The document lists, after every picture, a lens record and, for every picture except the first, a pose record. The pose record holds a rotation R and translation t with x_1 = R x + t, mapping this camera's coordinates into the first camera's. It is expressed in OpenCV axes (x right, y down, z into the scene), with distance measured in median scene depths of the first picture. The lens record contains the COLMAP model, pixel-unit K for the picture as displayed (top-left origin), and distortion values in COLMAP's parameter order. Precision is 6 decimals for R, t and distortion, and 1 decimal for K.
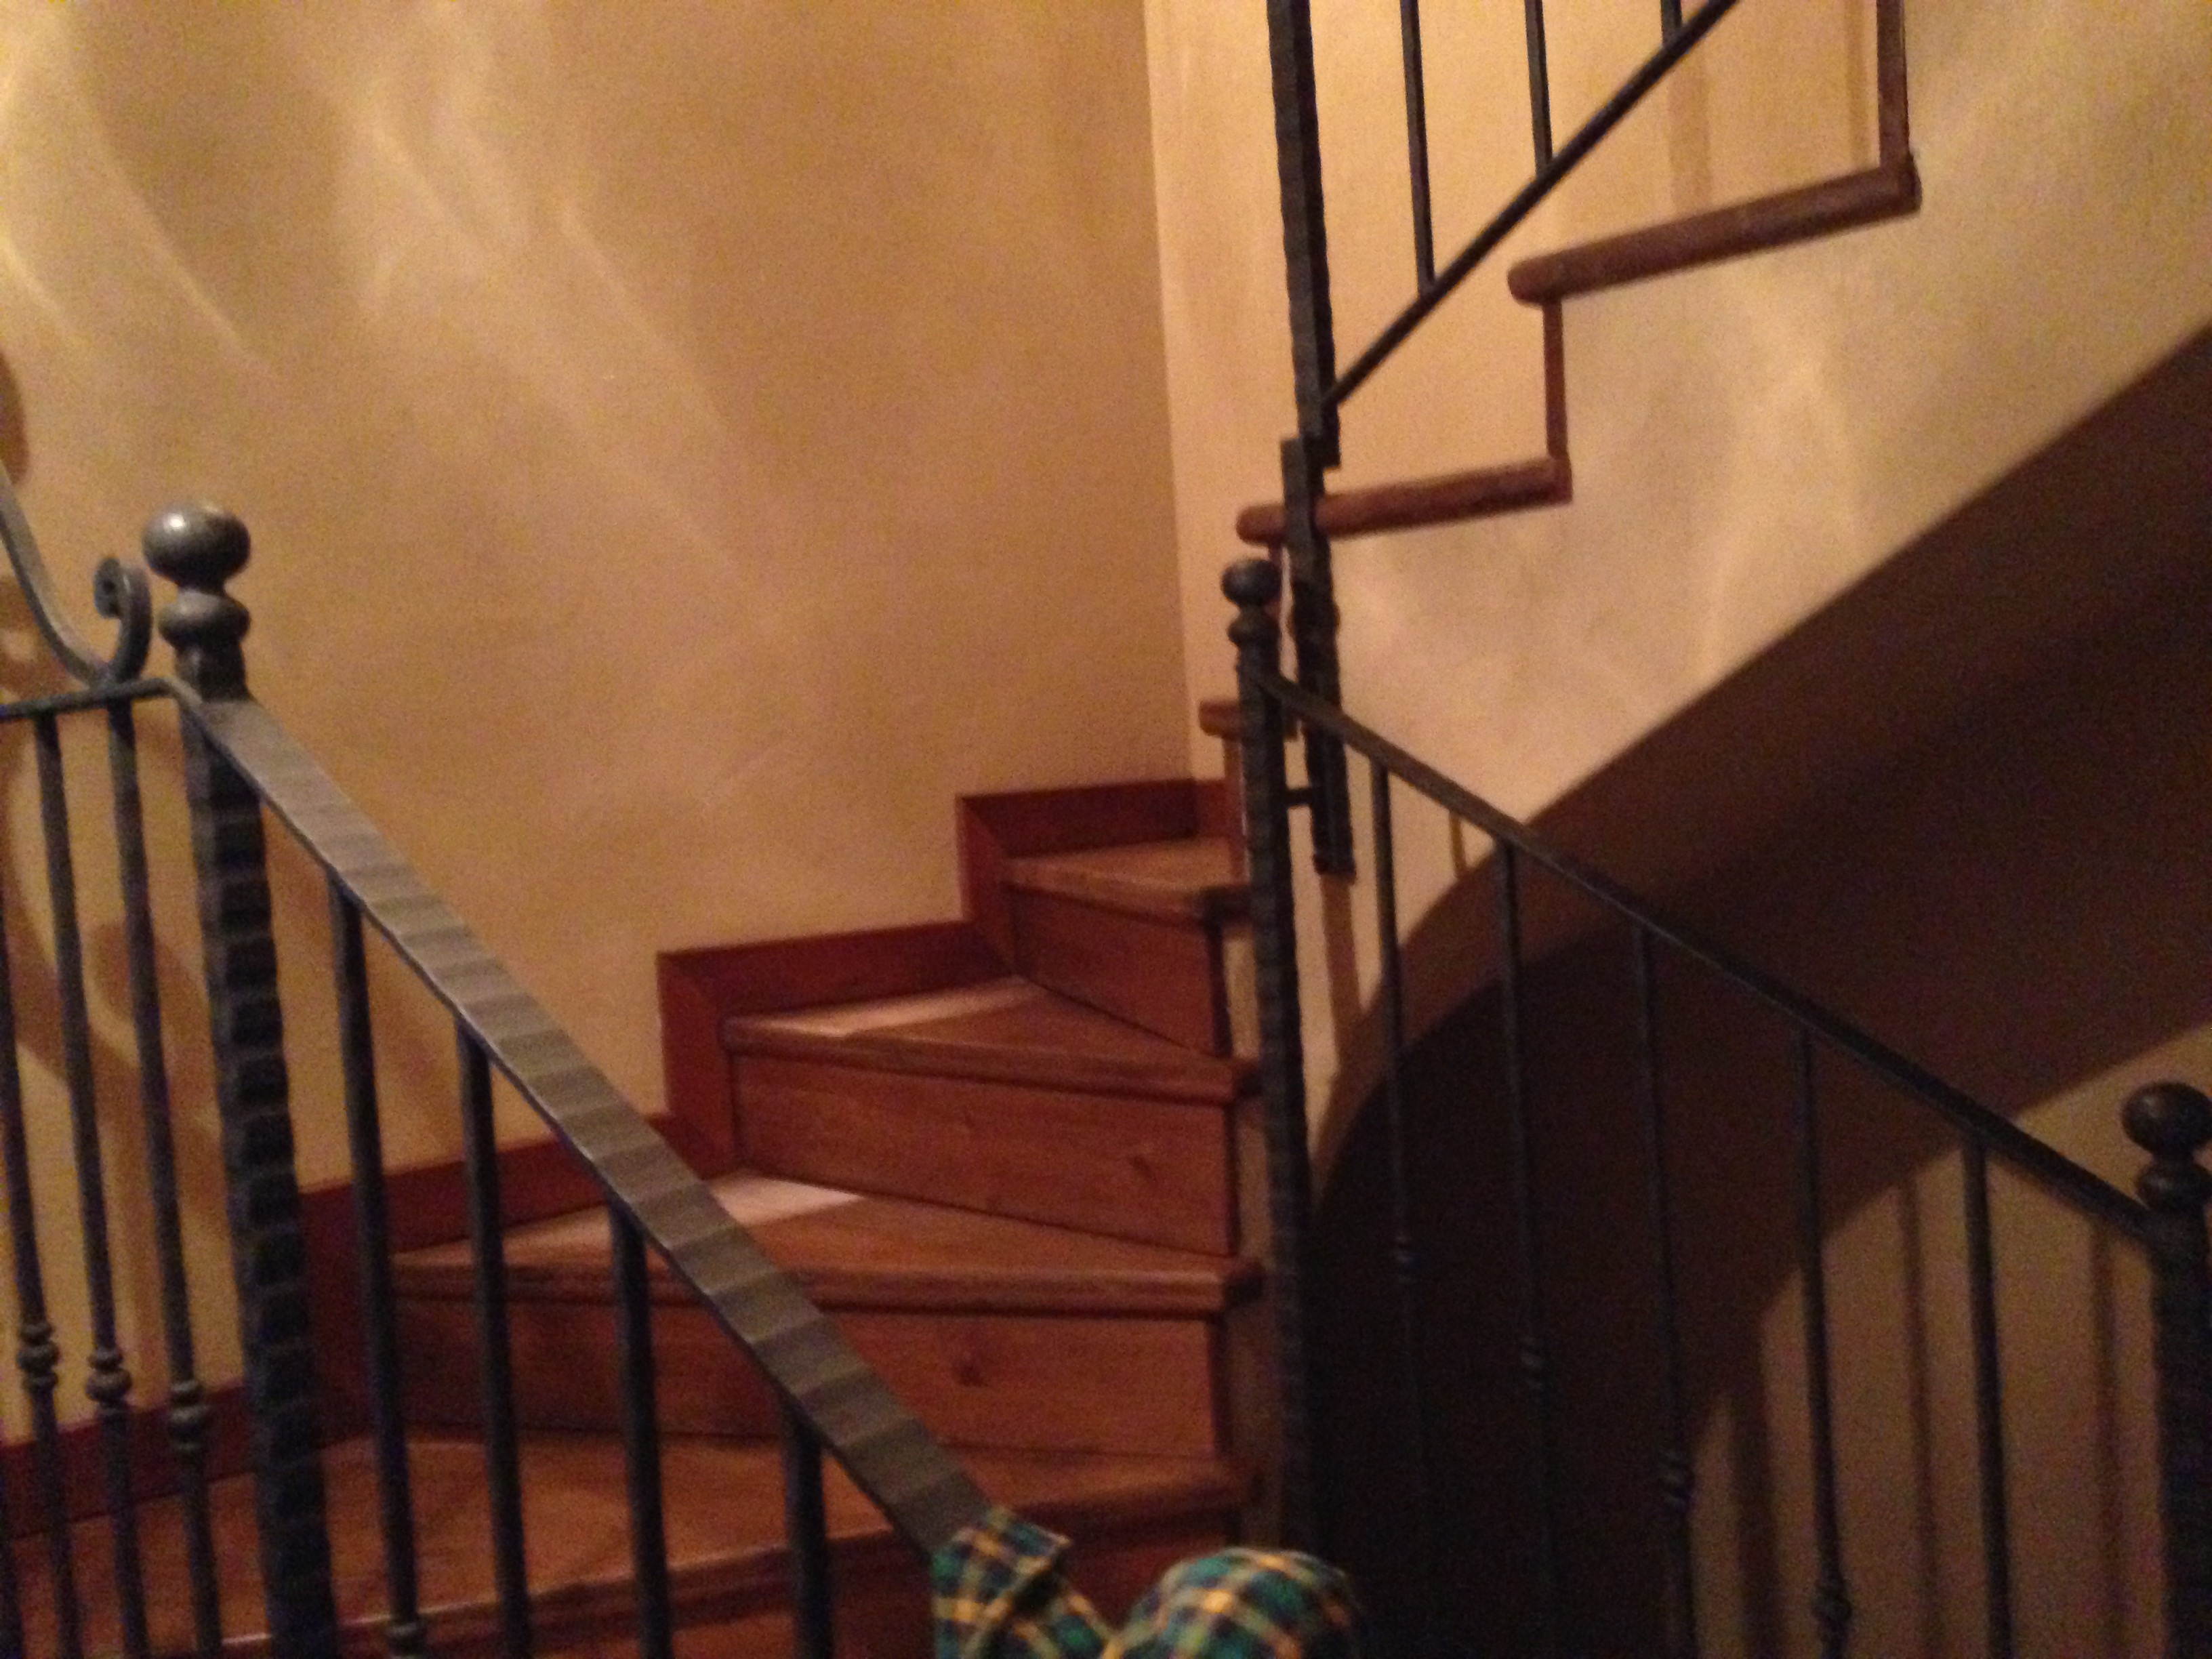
lens RADIAL K [[2108.6, 0, 1112.5], [0, 2108.6, 829.0], [0, 0, 1]] dist [0.155877, 0.000000]
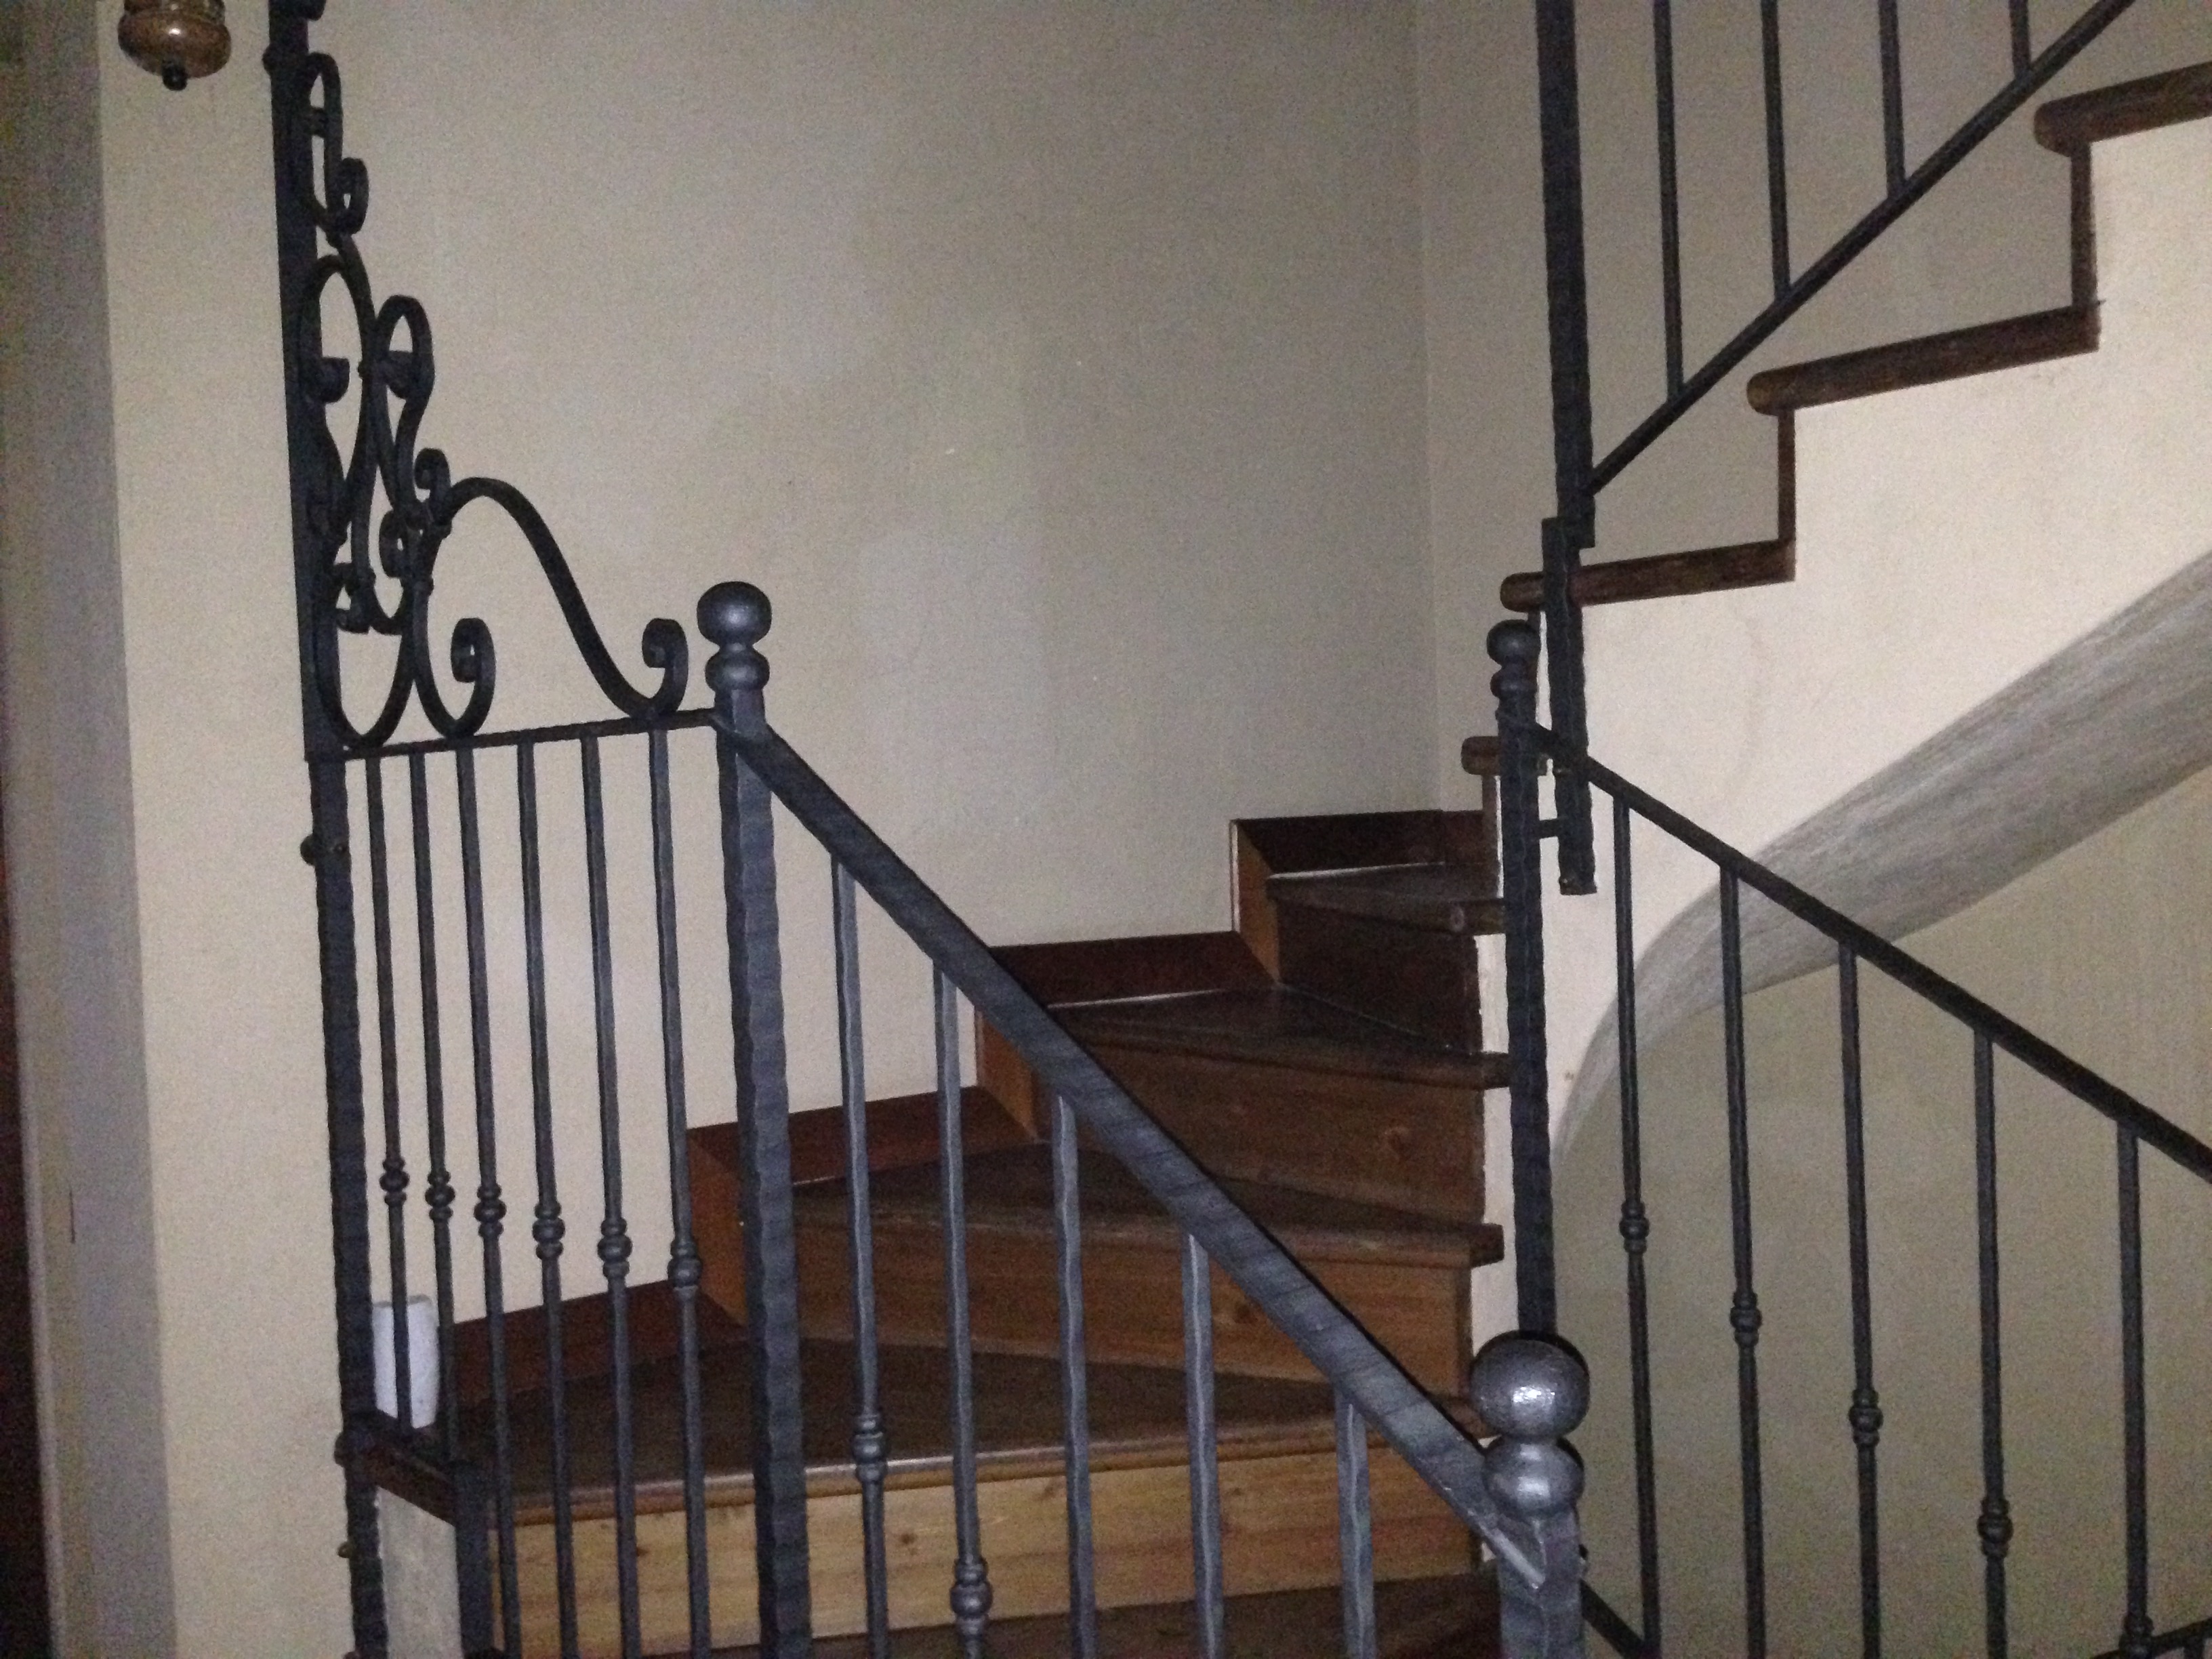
lens RADIAL K [[2108.6, 0, 1098.3], [0, 2108.6, 828.6], [0, 0, 1]] dist [0.155877, 0.000000]
pose [[0.992392, 0.030185, -0.119359, -0.017738], [-0.032451, 0.999327, -0.017090, 0.013262], [0.118762, 0.020834, 0.992704, -0.185915]]
